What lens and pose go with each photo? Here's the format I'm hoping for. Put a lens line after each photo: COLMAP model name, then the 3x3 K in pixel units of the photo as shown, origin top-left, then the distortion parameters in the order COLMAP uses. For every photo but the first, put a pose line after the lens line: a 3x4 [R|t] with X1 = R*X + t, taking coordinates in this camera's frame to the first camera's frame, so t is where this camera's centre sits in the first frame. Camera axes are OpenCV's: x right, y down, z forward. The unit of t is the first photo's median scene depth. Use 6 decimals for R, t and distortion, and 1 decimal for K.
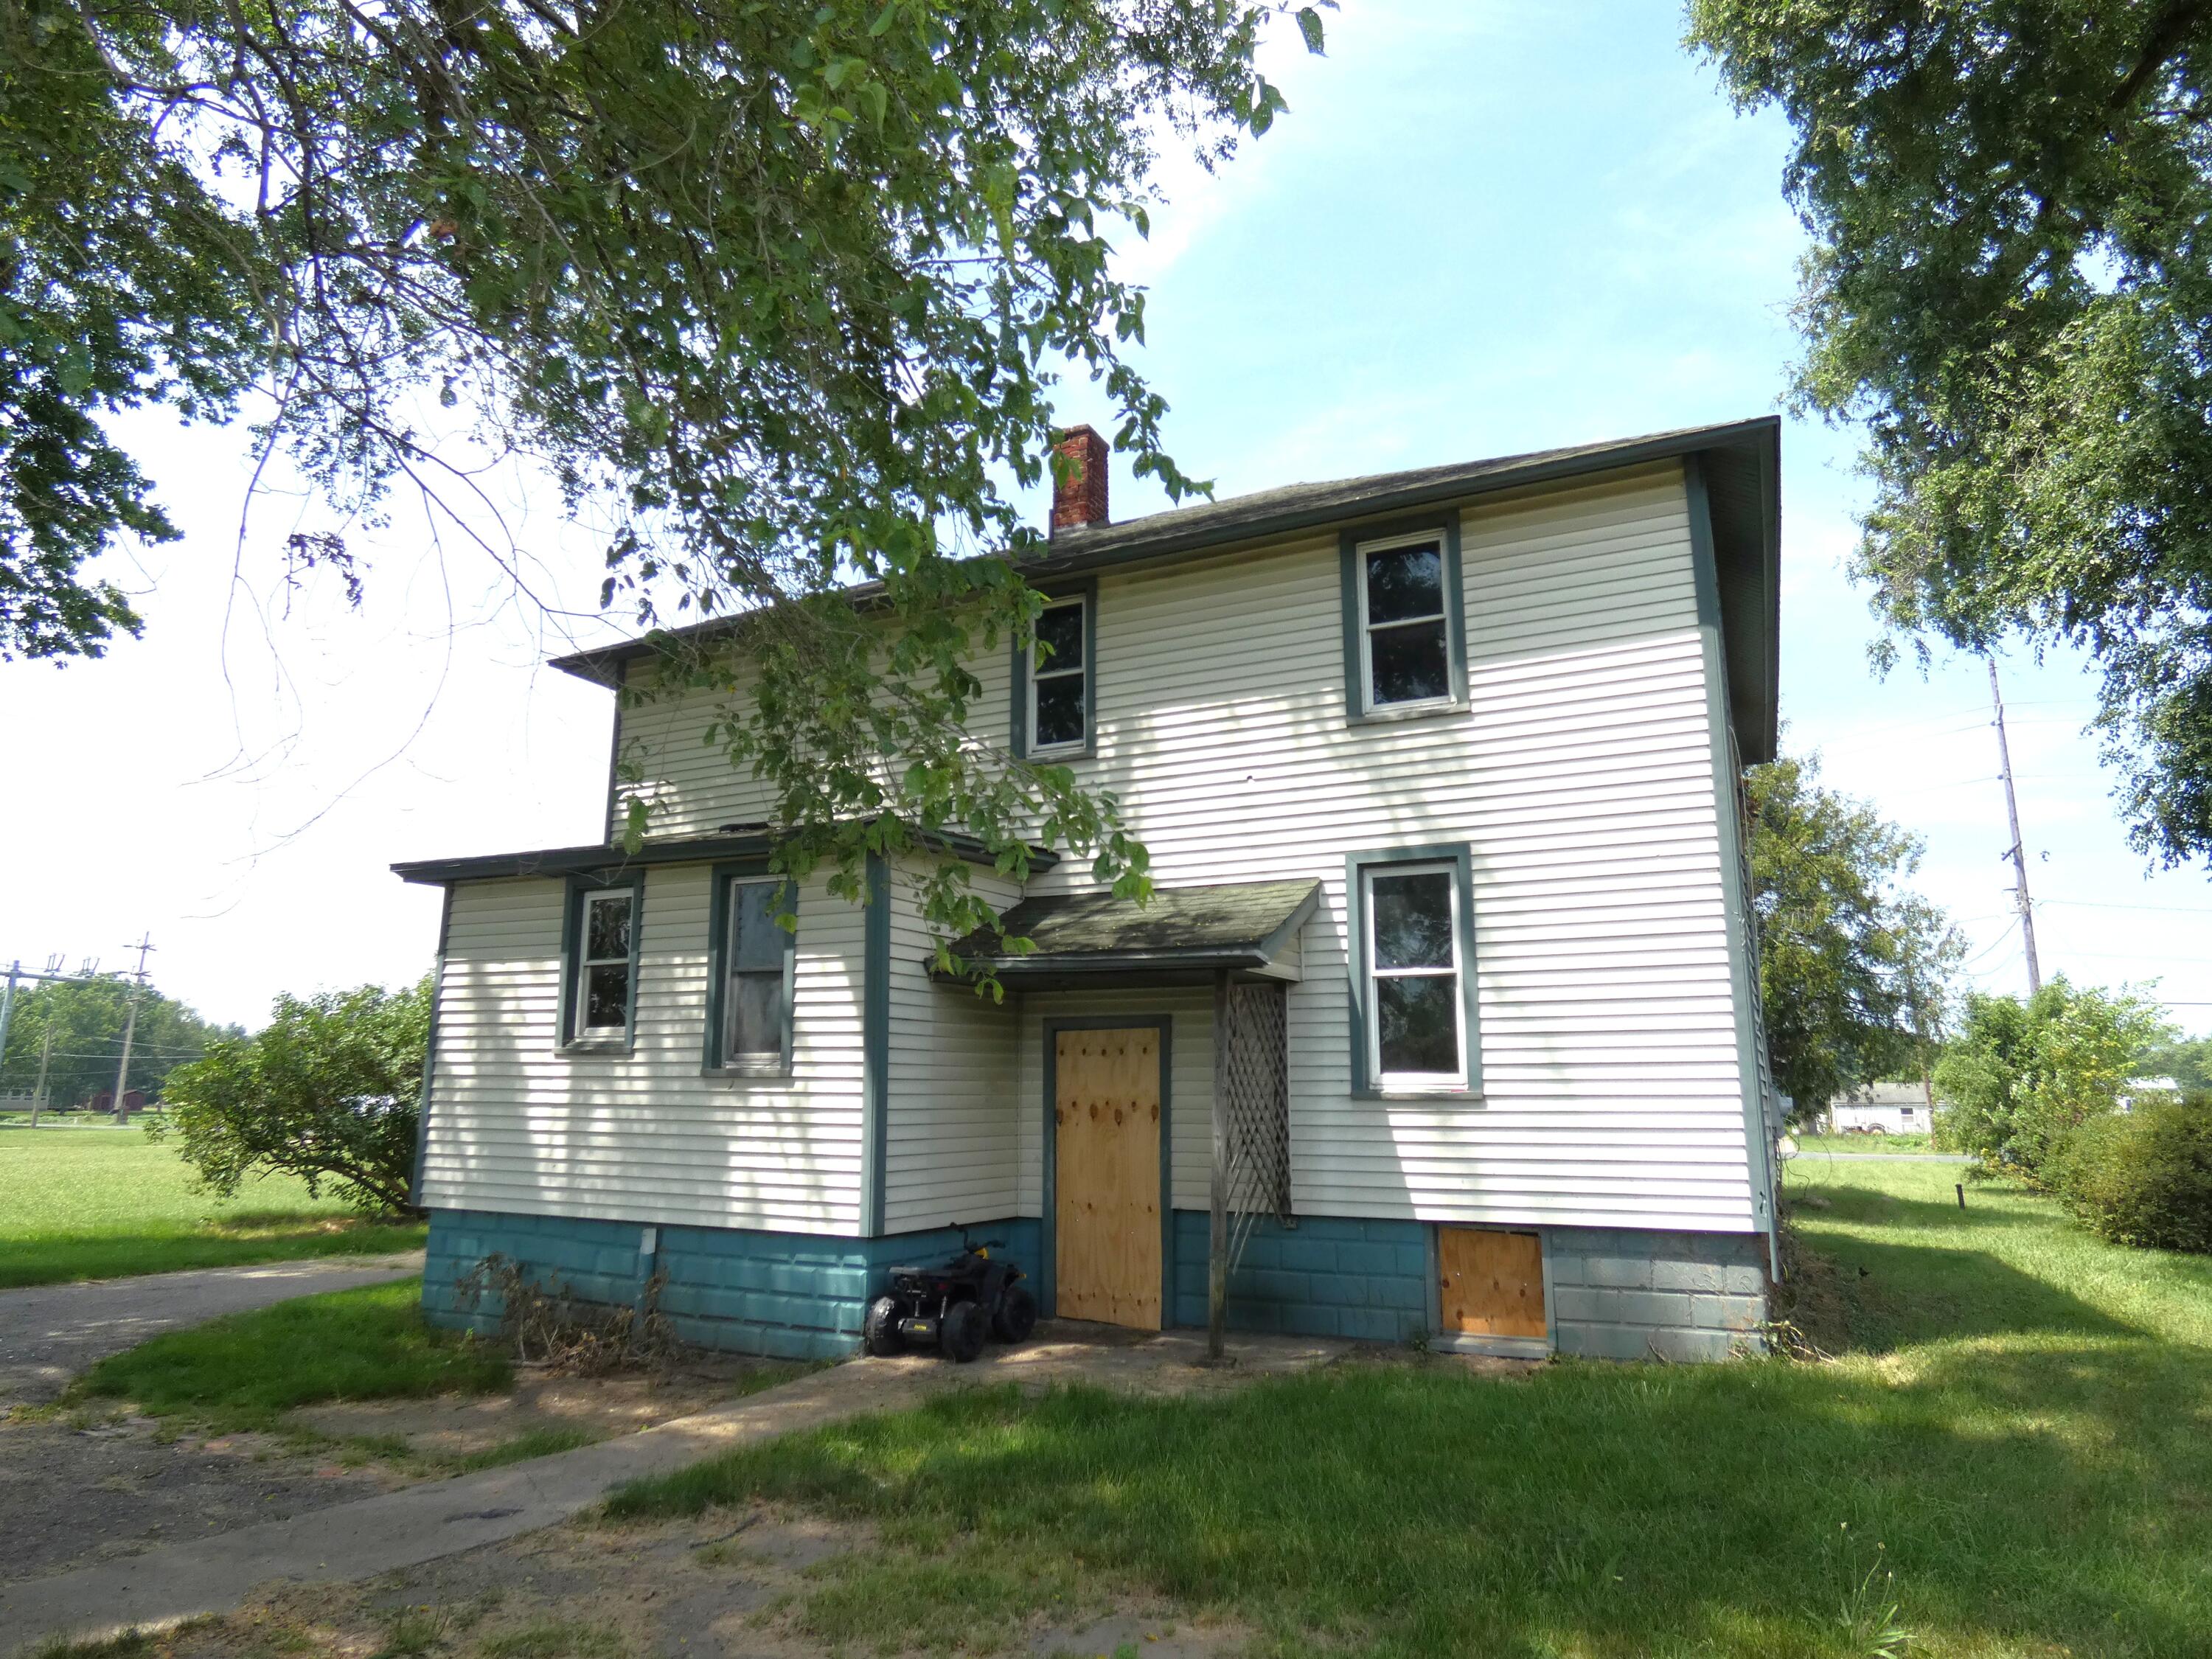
lens RADIAL K [[1320.4, 0, 1106.0], [0, 1320.4, 829.5], [0, 0, 1]] dist [-0.002900, 0.000743]
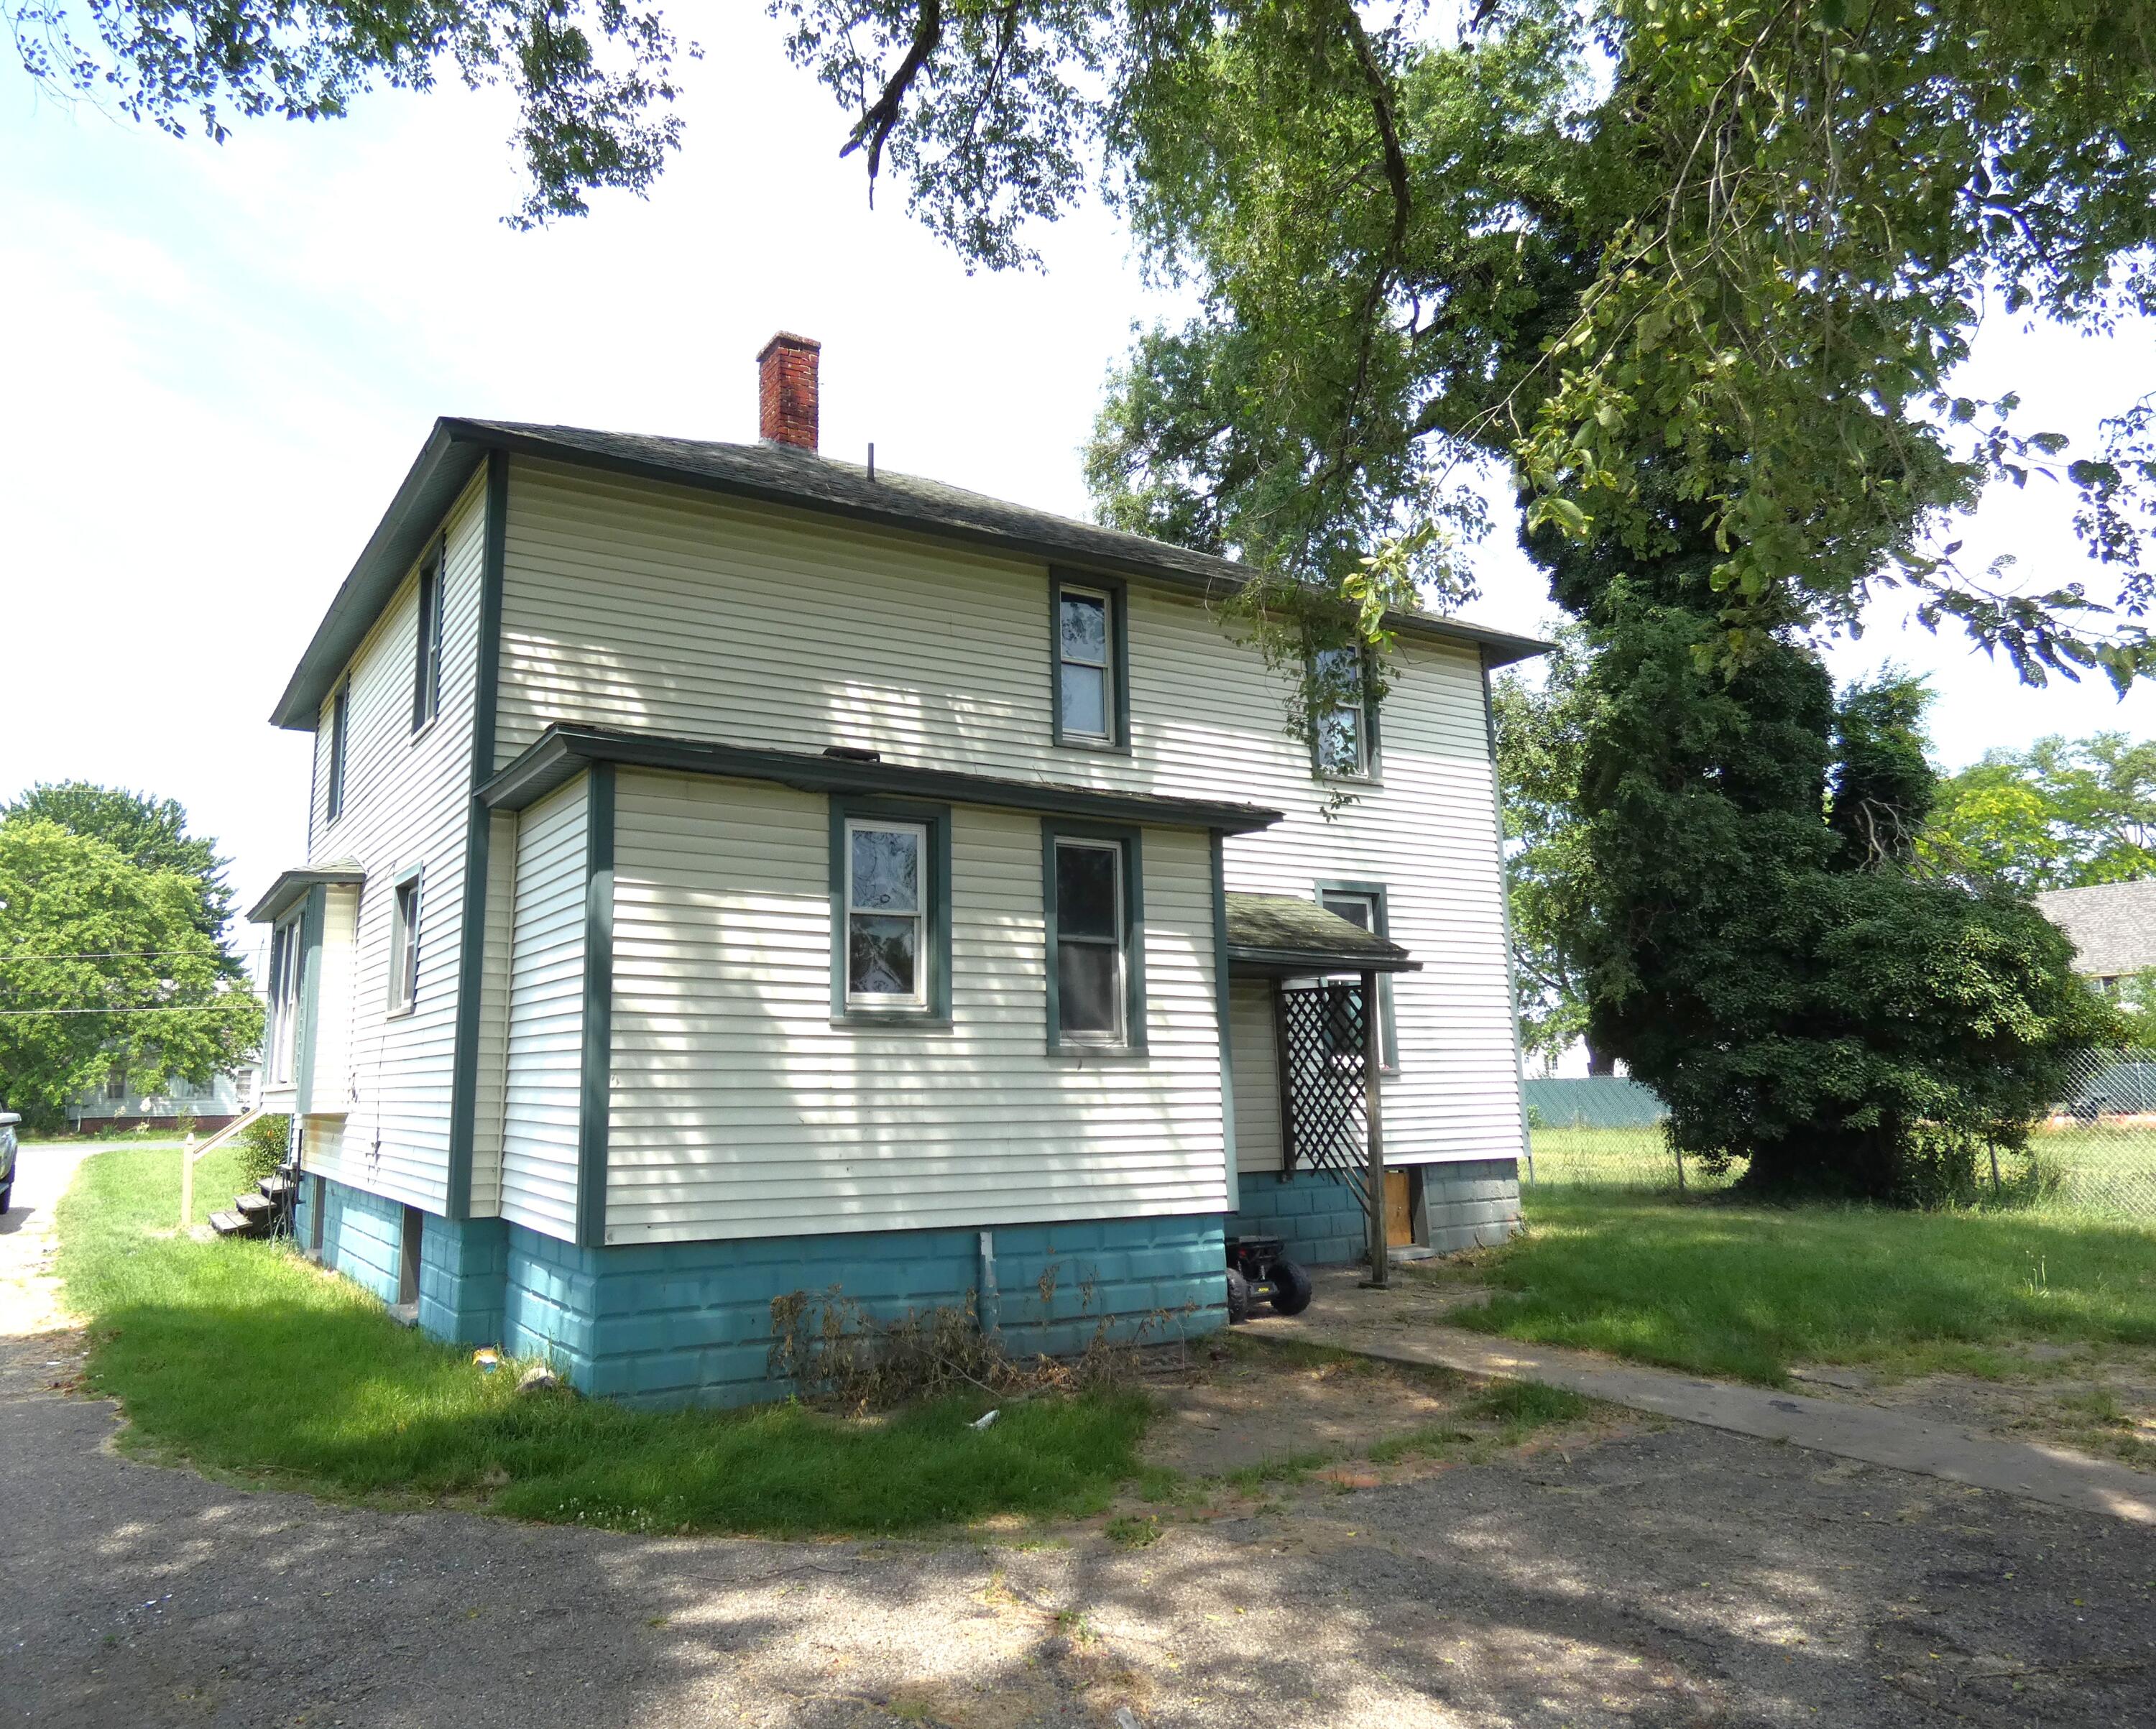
lens RADIAL K [[1501.2, 0, 921.5], [0, 1501.2, 860.6], [0, 0, 1]] dist [0.002217, 0.000075]
pose [[0.562803, 0.113323, 0.818786, -1.195791], [-0.155956, 0.987325, -0.029451, 0.101117], [-0.811745, -0.111119, 0.573343, 0.506260]]
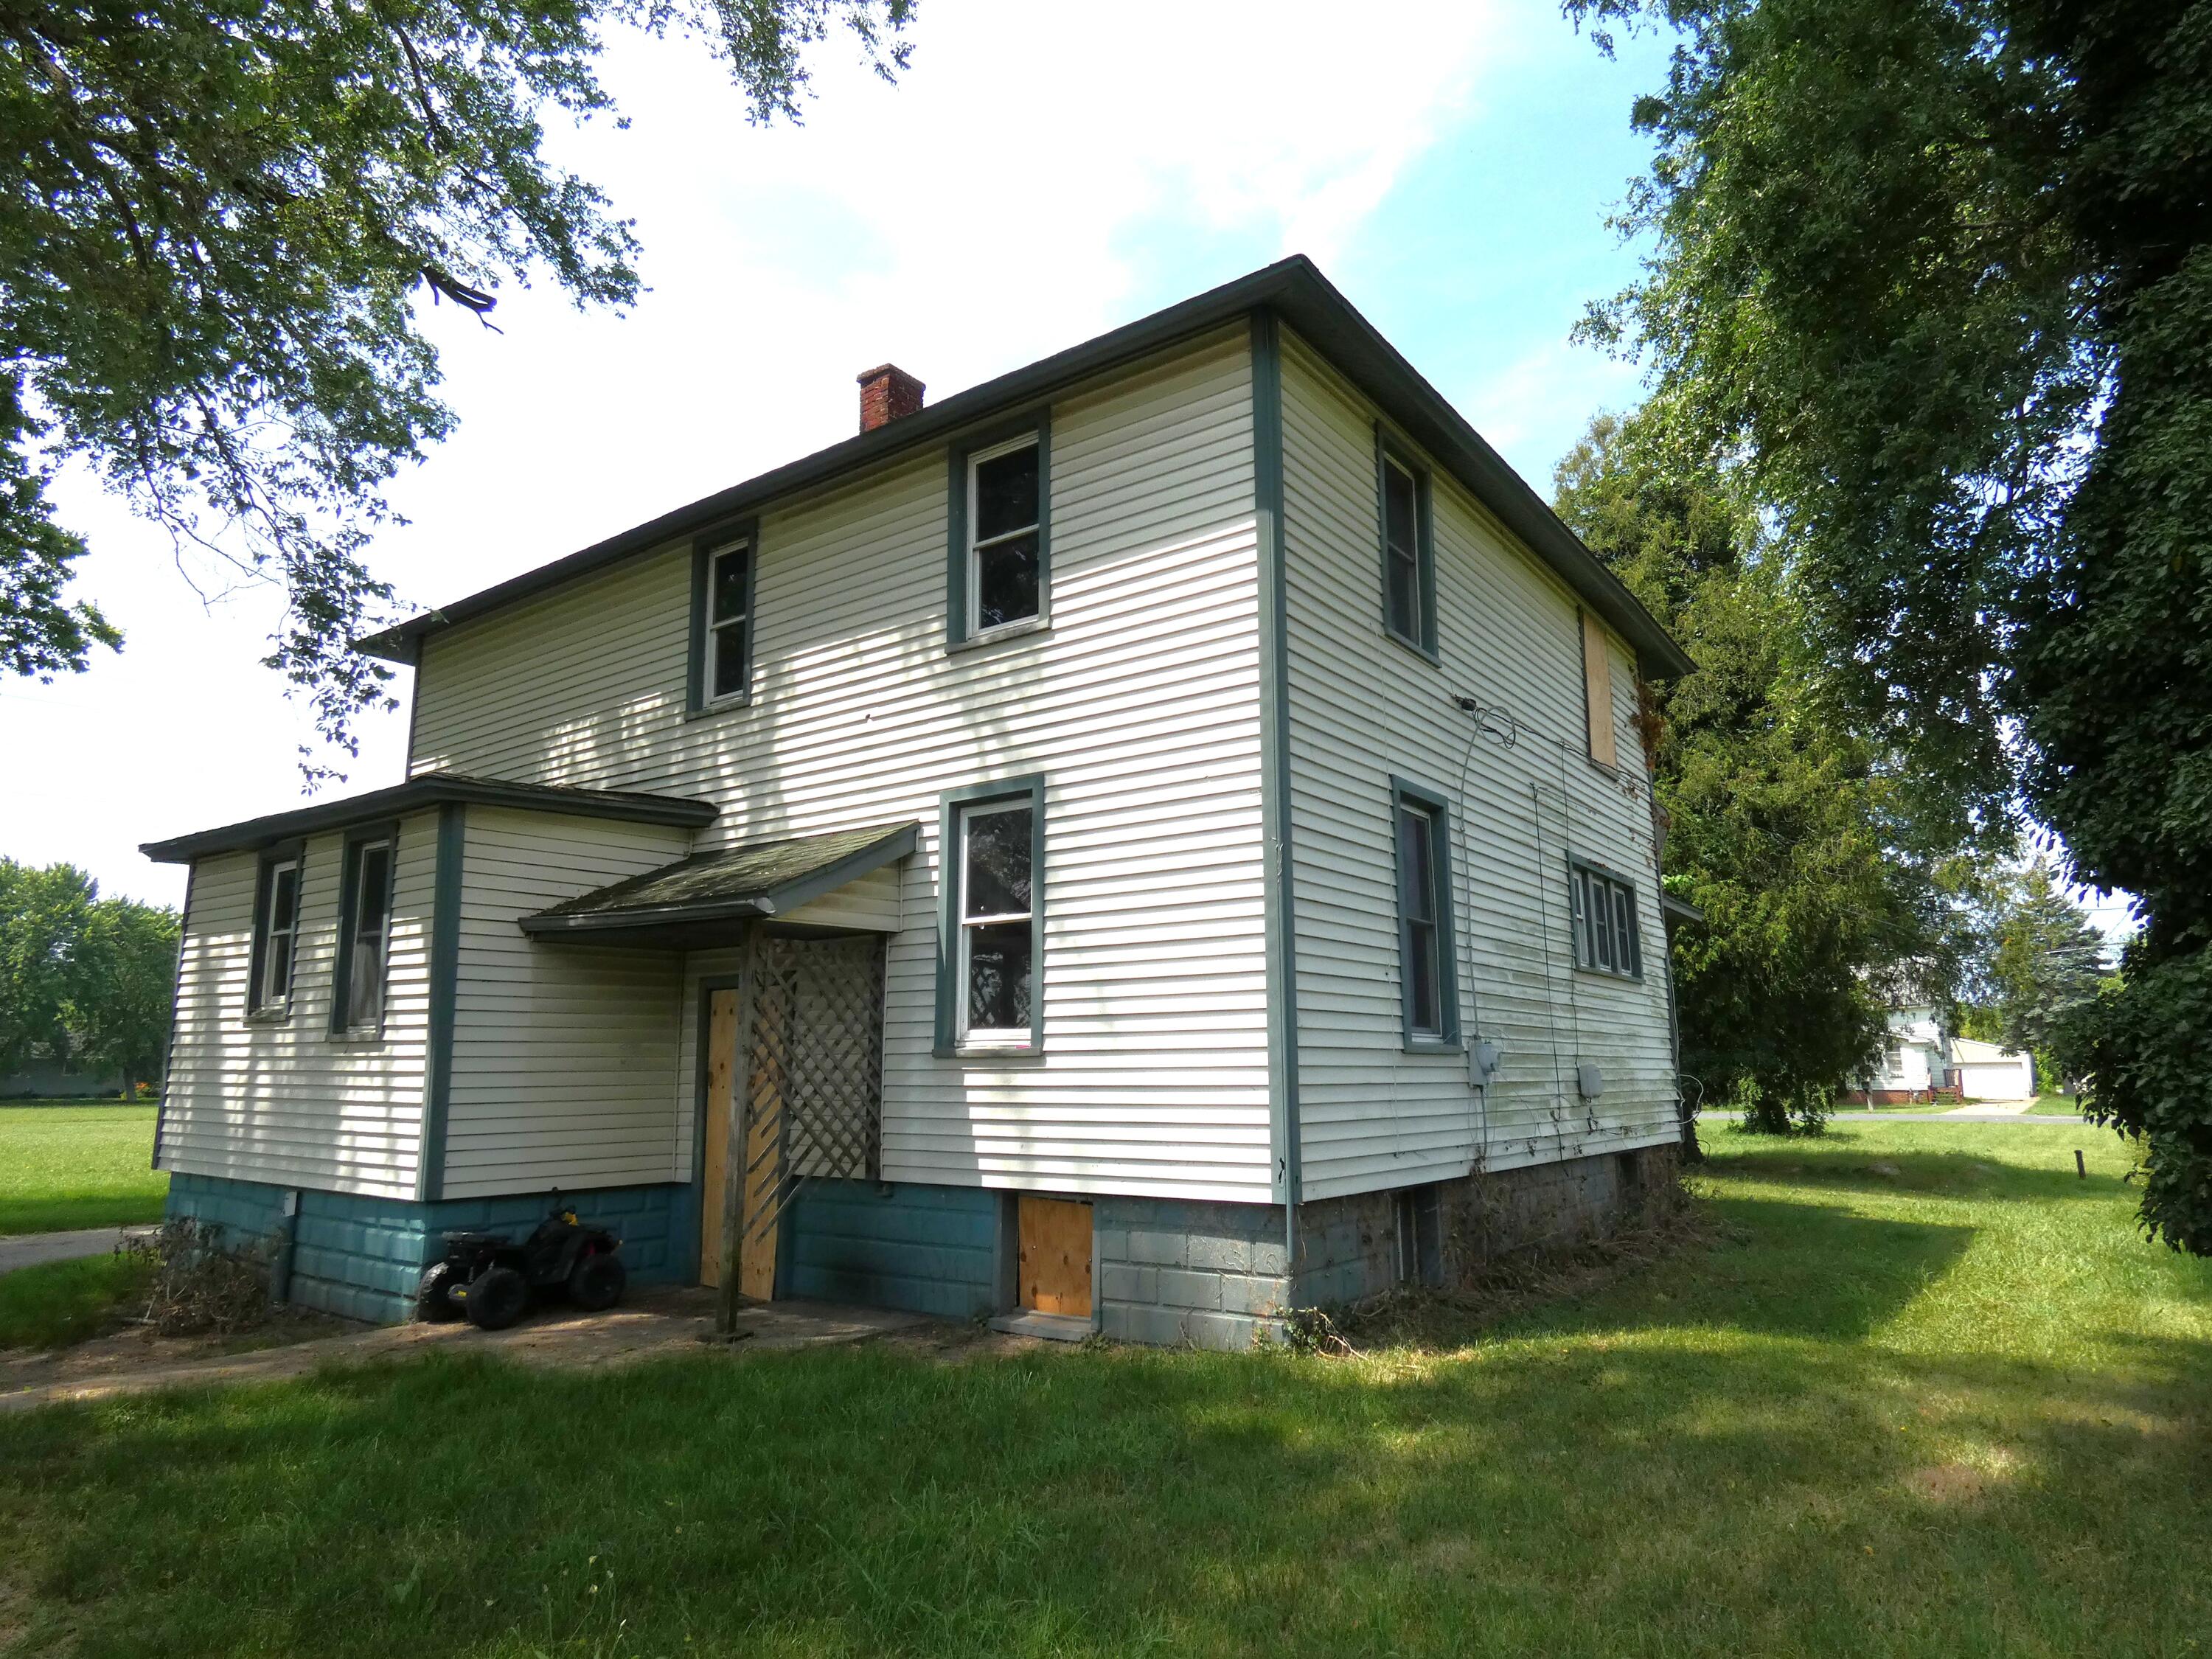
lens RADIAL K [[1309.9, 0, 1106.0], [0, 1309.9, 829.5], [0, 0, 1]] dist [-0.003727, -0.000065]
pose [[0.985147, -0.040125, -0.166961, 0.454510], [0.043794, 0.998872, 0.018353, 0.032739], [0.166037, -0.025392, 0.985793, 0.118323]]
